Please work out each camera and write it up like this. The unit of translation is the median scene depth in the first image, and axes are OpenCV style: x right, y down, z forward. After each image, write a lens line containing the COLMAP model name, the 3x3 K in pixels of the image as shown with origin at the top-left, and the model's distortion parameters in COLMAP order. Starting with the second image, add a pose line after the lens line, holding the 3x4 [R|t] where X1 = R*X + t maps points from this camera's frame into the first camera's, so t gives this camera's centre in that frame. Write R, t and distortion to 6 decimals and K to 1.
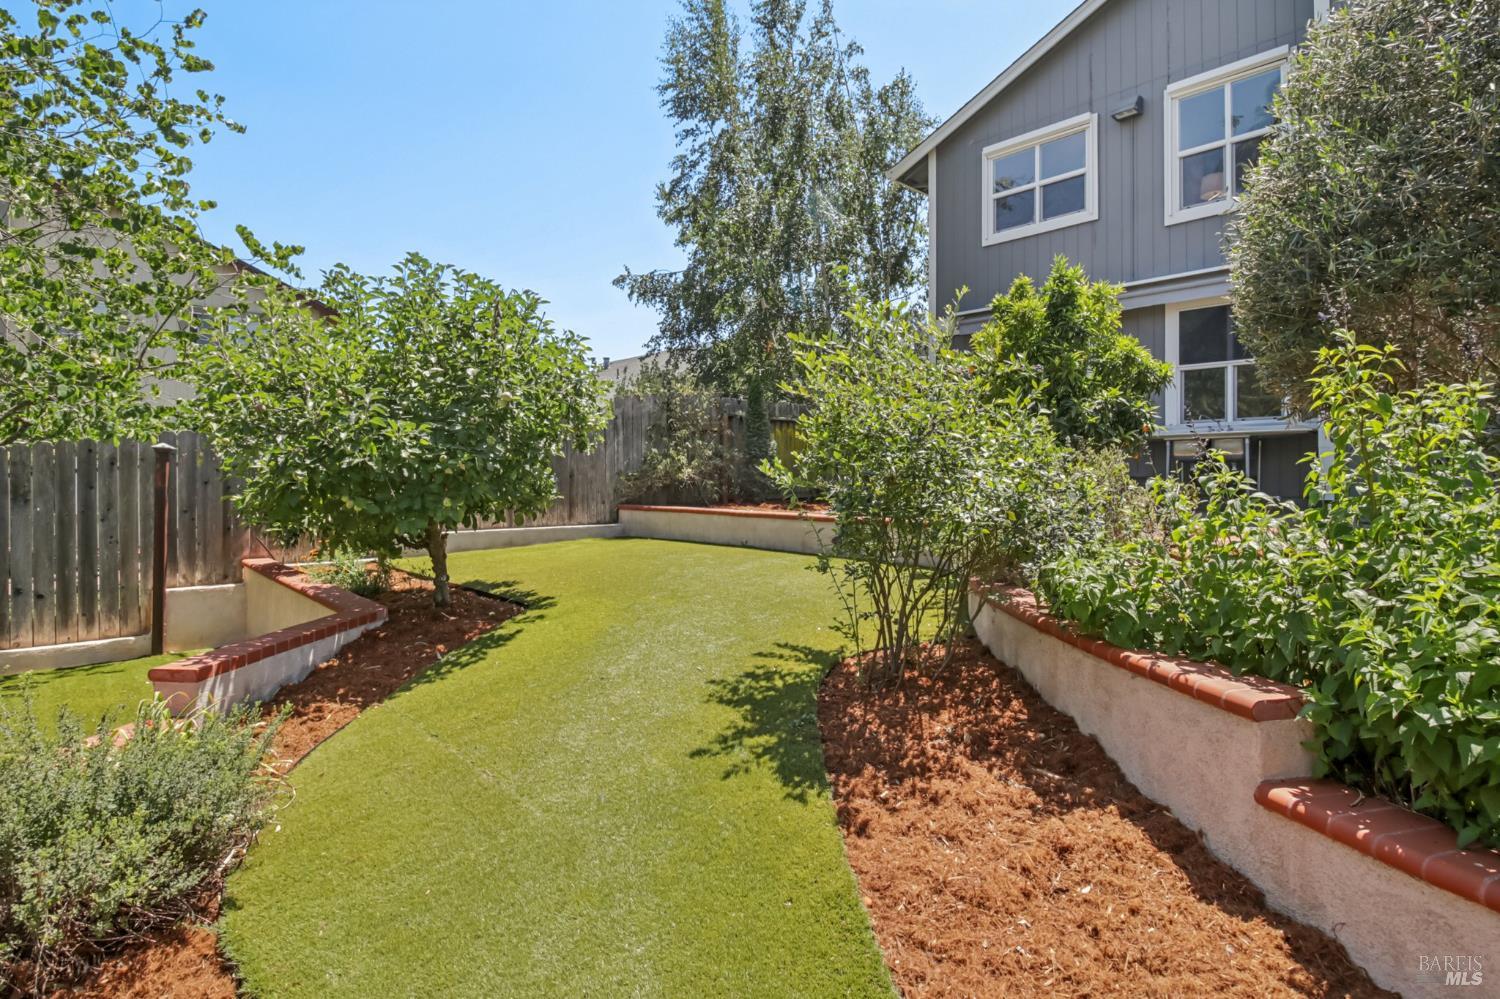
lens RADIAL K [[777.3, 0, 750.0], [0, 777.3, 499.5], [0, 0, 1]] dist [0.001287, 0.000065]
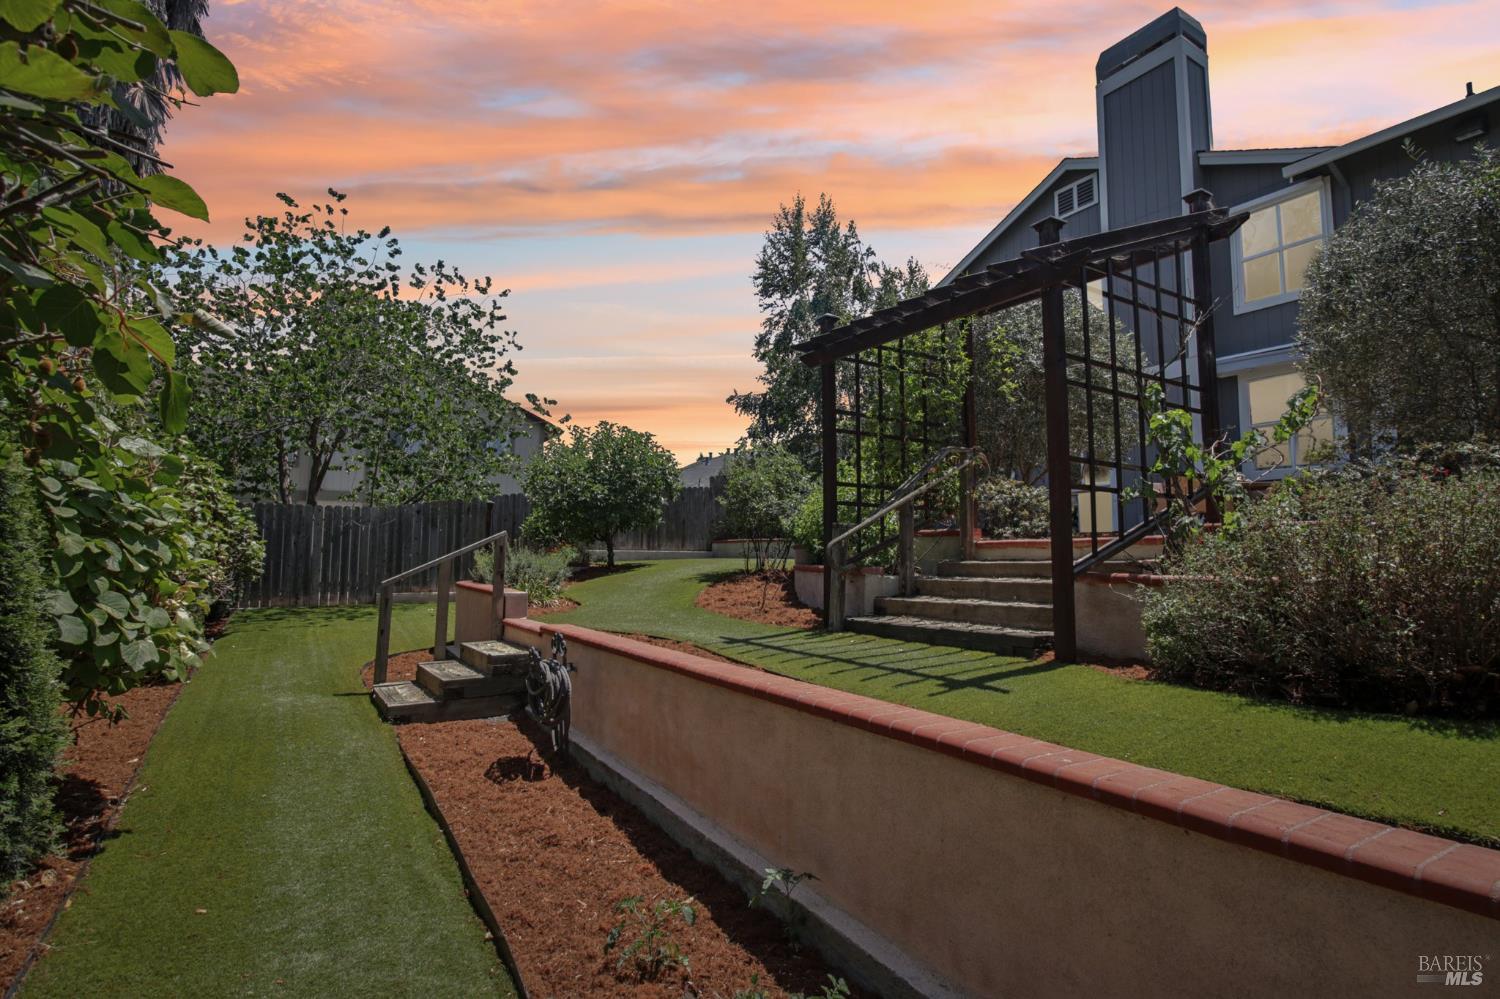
lens RADIAL K [[777.3, 0, 750.0], [0, 777.3, 499.5], [0, 0, 1]] dist [0.001287, 0.000065]
pose [[0.979155, -0.012024, -0.202760, 0.206671], [-0.009051, 0.994672, -0.102697, 0.074986], [0.202914, 0.102391, 0.973828, -0.509108]]
